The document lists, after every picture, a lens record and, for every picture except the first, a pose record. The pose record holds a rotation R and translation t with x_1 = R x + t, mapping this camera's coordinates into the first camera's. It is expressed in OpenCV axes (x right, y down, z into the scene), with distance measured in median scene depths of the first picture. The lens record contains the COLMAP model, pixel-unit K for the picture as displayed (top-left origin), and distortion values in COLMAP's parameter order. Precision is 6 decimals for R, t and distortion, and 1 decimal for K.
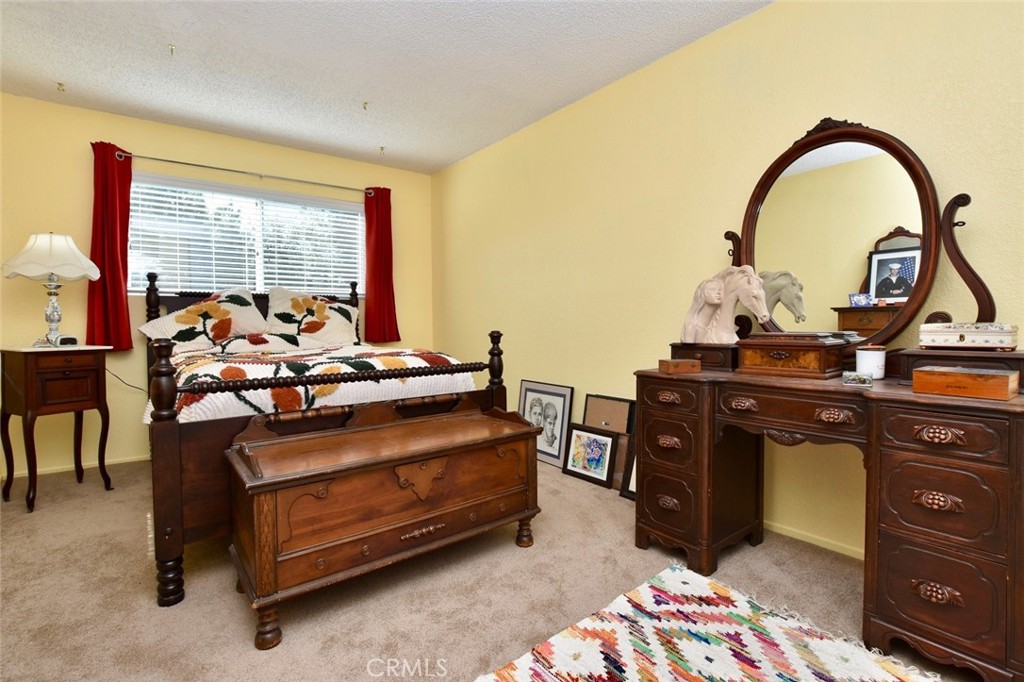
lens RADIAL K [[476.8, 0, 511.5], [0, 476.8, 327.2], [0, 0, 1]] dist [-0.038851, 0.000157]
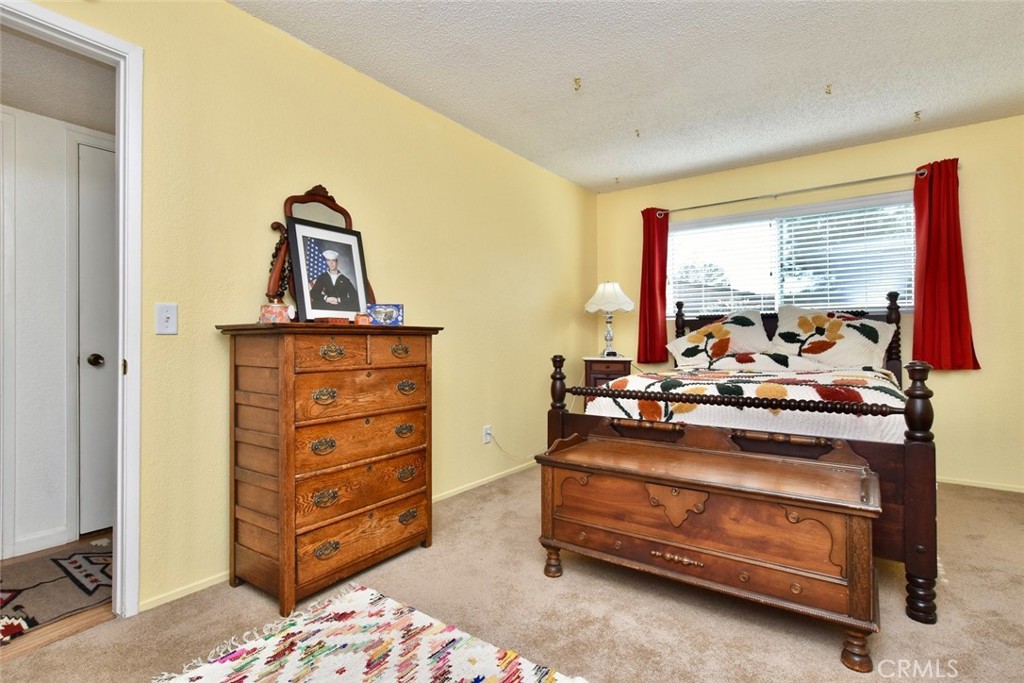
lens RADIAL K [[487.1, 0, 512.0], [0, 487.1, 341.5], [0, 0, 1]] dist [0.001381, 0.000303]
pose [[0.297915, 0.011584, -0.954522, 0.353531], [-0.009385, 0.999914, 0.009205, -0.017150], [0.954546, 0.006216, 0.297998, 0.181806]]
